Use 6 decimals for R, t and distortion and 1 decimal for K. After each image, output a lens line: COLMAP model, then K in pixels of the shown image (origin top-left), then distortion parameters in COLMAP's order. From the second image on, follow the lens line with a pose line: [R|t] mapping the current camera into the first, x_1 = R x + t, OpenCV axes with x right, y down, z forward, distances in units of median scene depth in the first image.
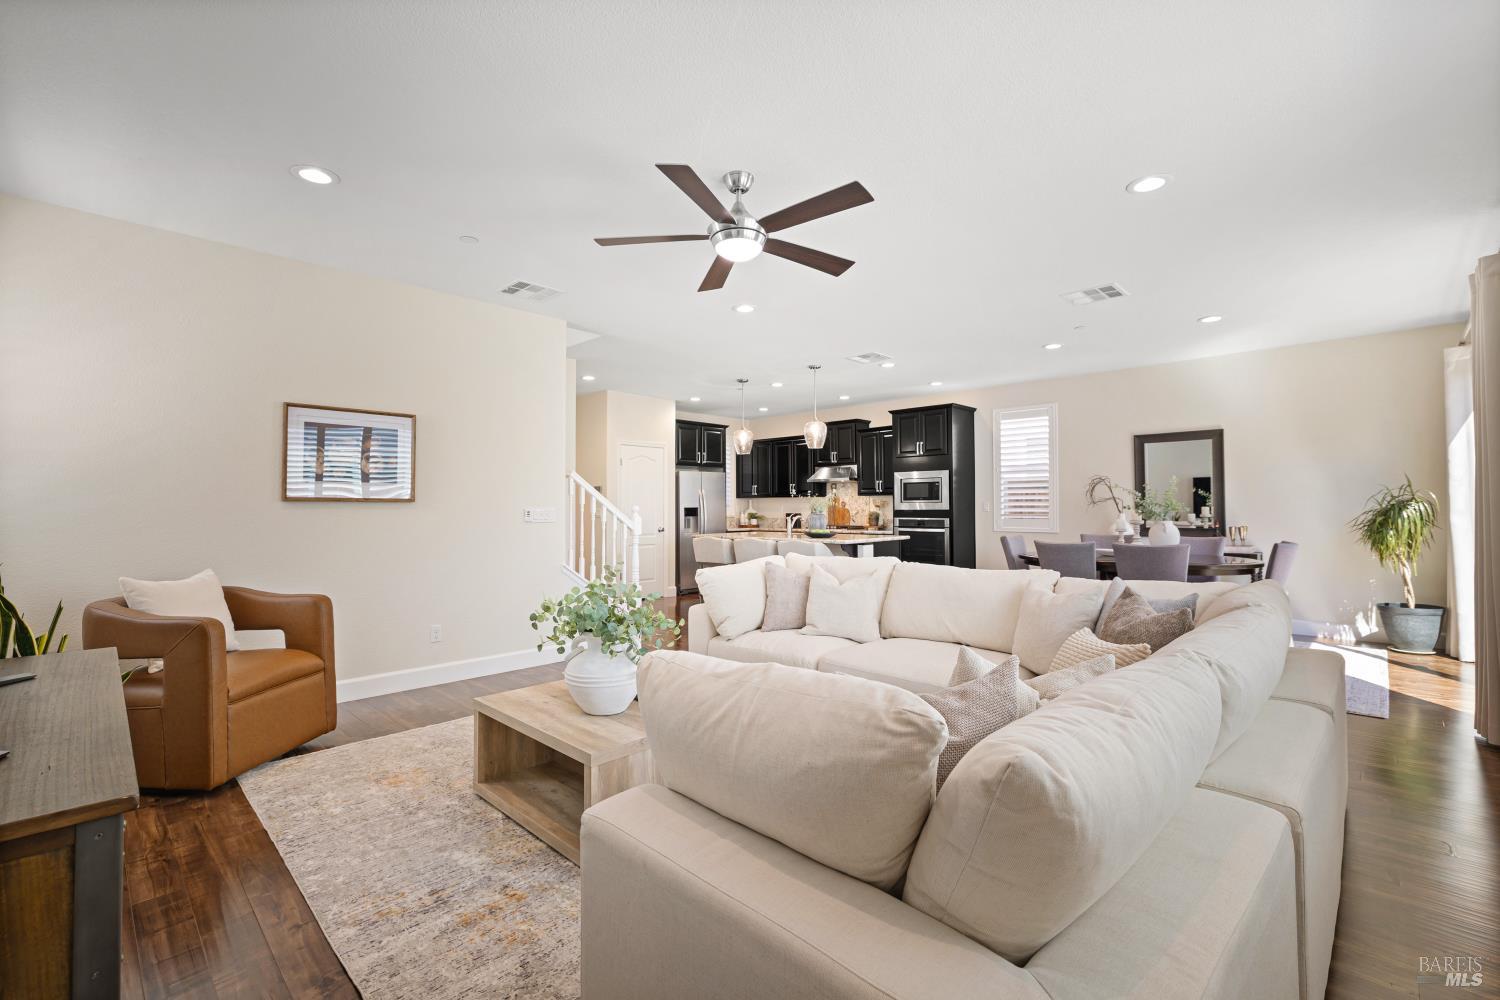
lens RADIAL K [[659.1, 0, 738.5], [0, 659.1, 506.8], [0, 0, 1]] dist [0.004589, 0.000545]
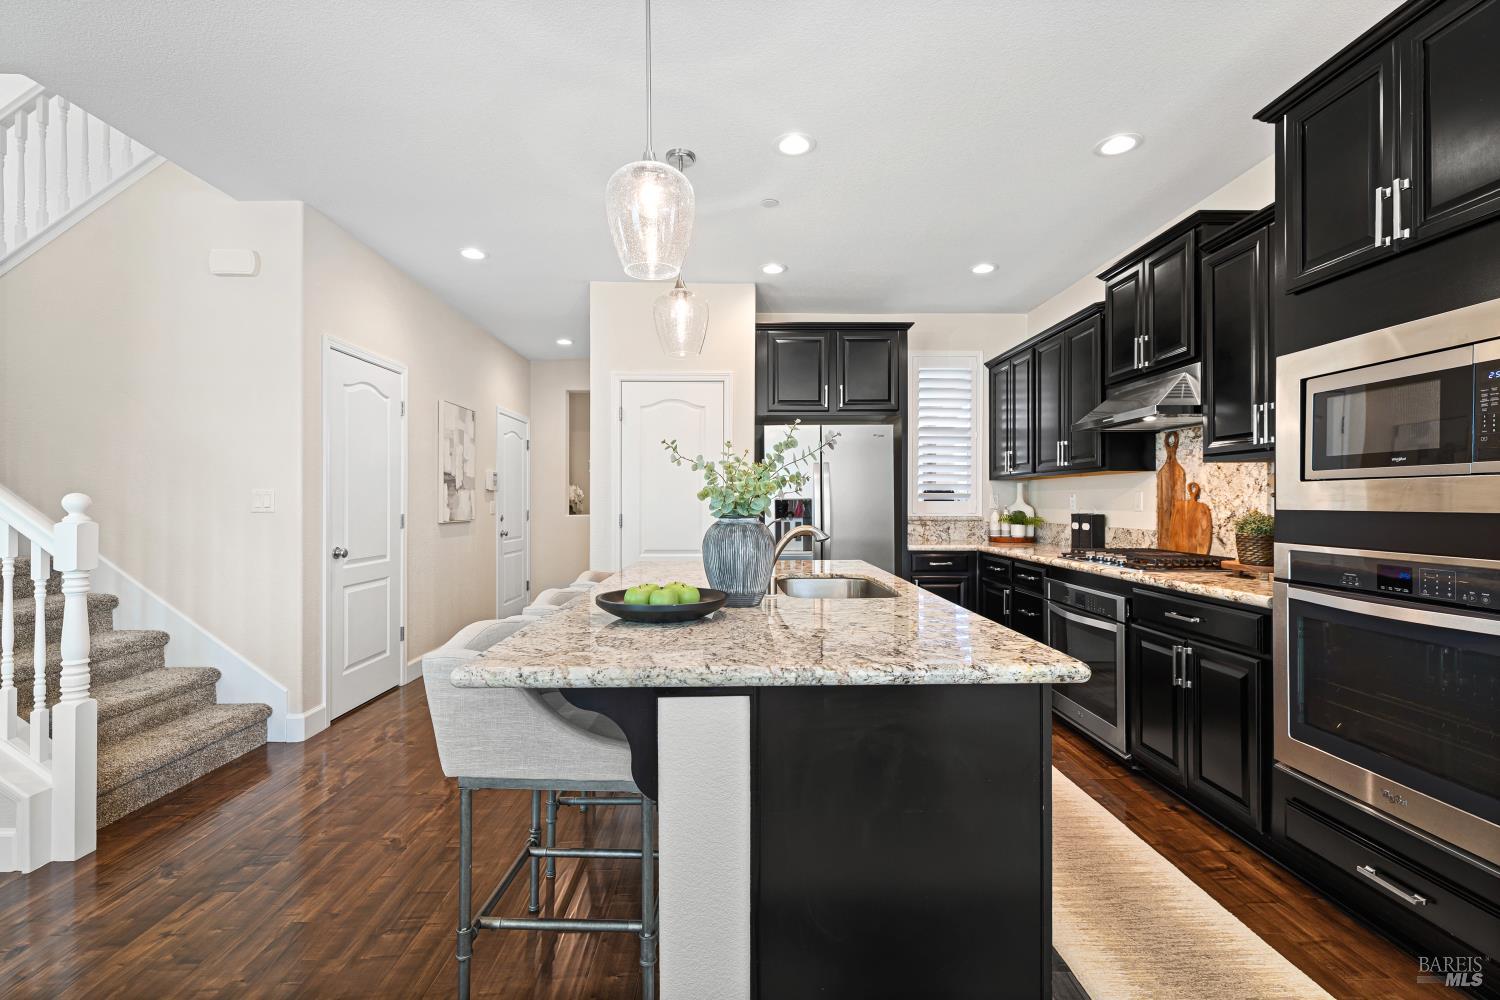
lens RADIAL K [[659.1, 0, 745.2], [0, 659.1, 499.4], [0, 0, 1]] dist [0.004589, 0.000545]
pose [[0.708451, 0.001241, -0.705759, 0.235683], [0.002038, 0.999991, 0.003803, -0.001109], [0.705757, -0.004132, 0.708442, 0.601757]]
